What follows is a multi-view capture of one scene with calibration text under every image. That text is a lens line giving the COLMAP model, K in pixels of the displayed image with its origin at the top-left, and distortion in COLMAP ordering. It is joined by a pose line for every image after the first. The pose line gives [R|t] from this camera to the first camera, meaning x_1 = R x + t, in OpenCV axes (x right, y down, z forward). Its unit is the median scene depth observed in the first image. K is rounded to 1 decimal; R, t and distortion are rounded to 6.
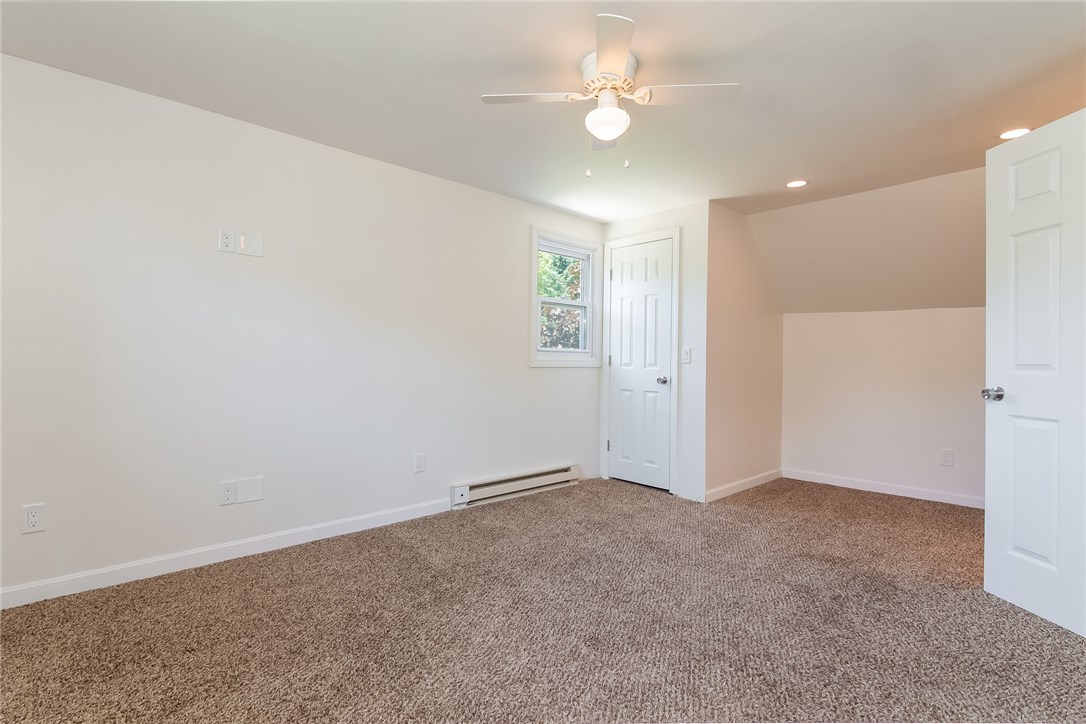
lens RADIAL K [[532.9, 0, 543.7], [0, 532.9, 358.4], [0, 0, 1]] dist [-0.002331, -0.001198]
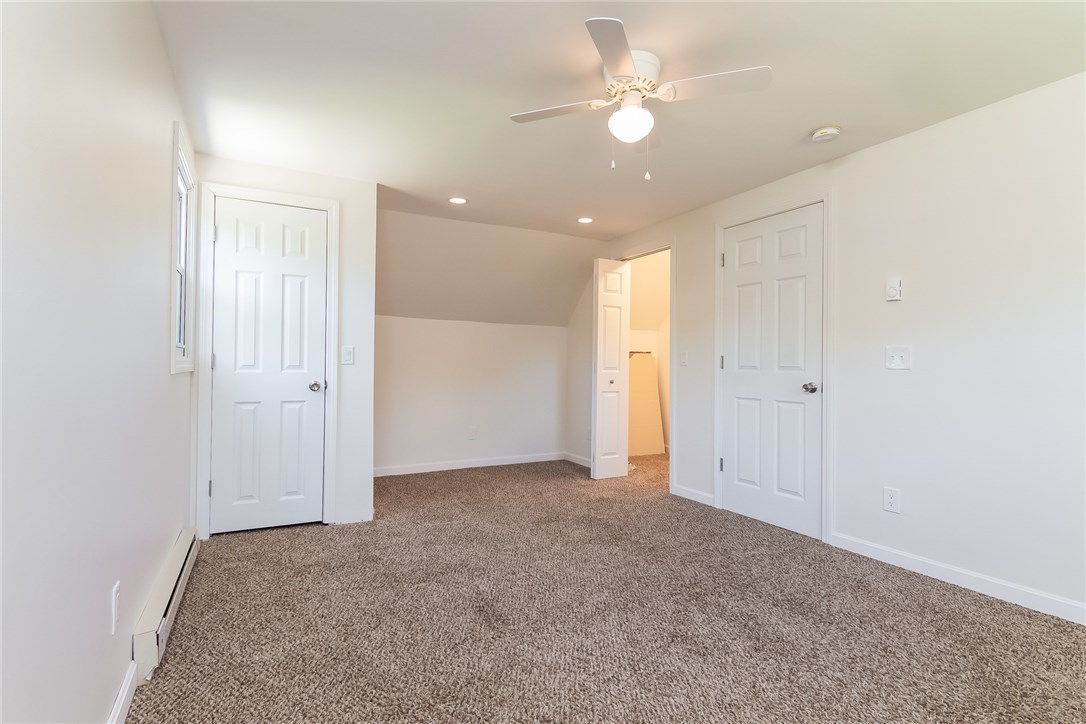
lens RADIAL K [[532.9, 0, 543.7], [0, 532.9, 358.4], [0, 0, 1]] dist [-0.002331, -0.001198]
pose [[0.244440, 0.000886, 0.969664, -0.456698], [-0.010089, 0.999948, 0.001630, -0.004979], [-0.969612, -0.010182, 0.244437, 0.464743]]
